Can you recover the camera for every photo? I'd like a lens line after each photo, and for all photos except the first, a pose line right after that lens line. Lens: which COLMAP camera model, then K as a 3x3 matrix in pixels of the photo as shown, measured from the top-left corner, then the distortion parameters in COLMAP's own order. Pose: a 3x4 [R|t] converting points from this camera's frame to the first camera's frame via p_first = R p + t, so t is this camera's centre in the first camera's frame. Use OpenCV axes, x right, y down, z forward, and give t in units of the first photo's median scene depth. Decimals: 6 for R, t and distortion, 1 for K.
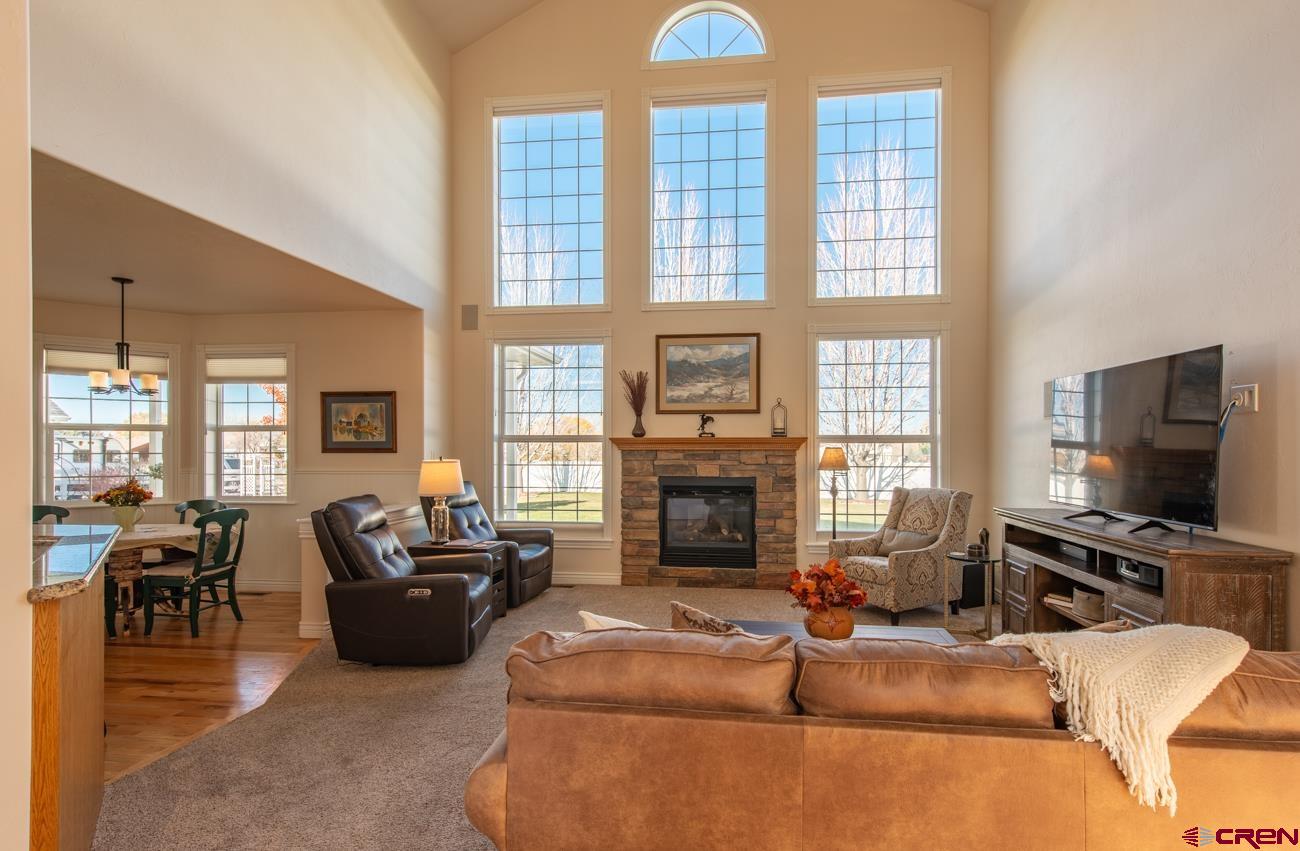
lens RADIAL K [[619.6, 0, 680.8], [0, 619.6, 453.4], [0, 0, 1]] dist [0.009130, -0.002457]
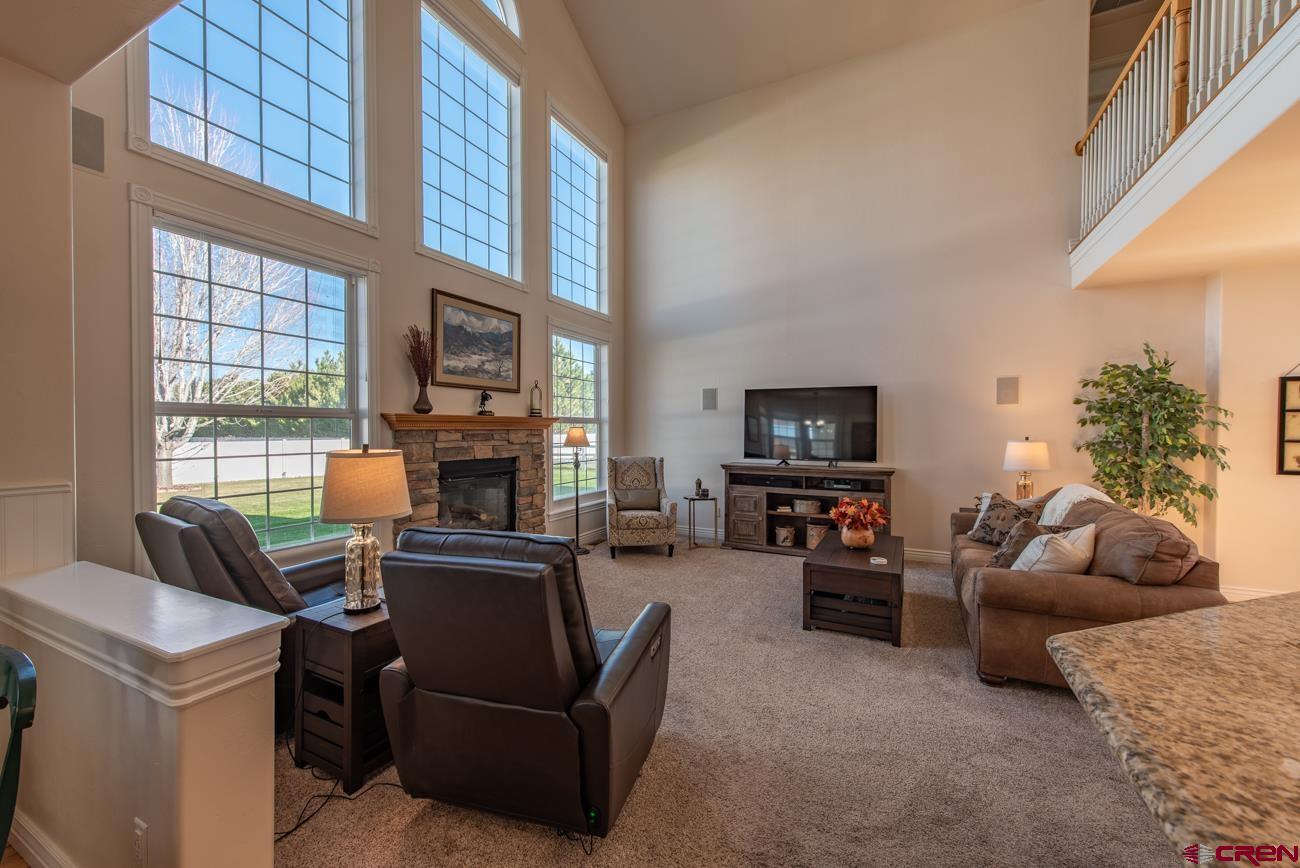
lens RADIAL K [[512.3, 0, 654.8], [0, 512.3, 435.3], [0, 0, 1]] dist [0.011882, -0.001361]
pose [[0.337509, -0.013169, 0.941230, -0.589235], [0.004409, 0.999913, 0.012409, -0.005225], [-0.941312, -0.000038, 0.337538, 0.508719]]
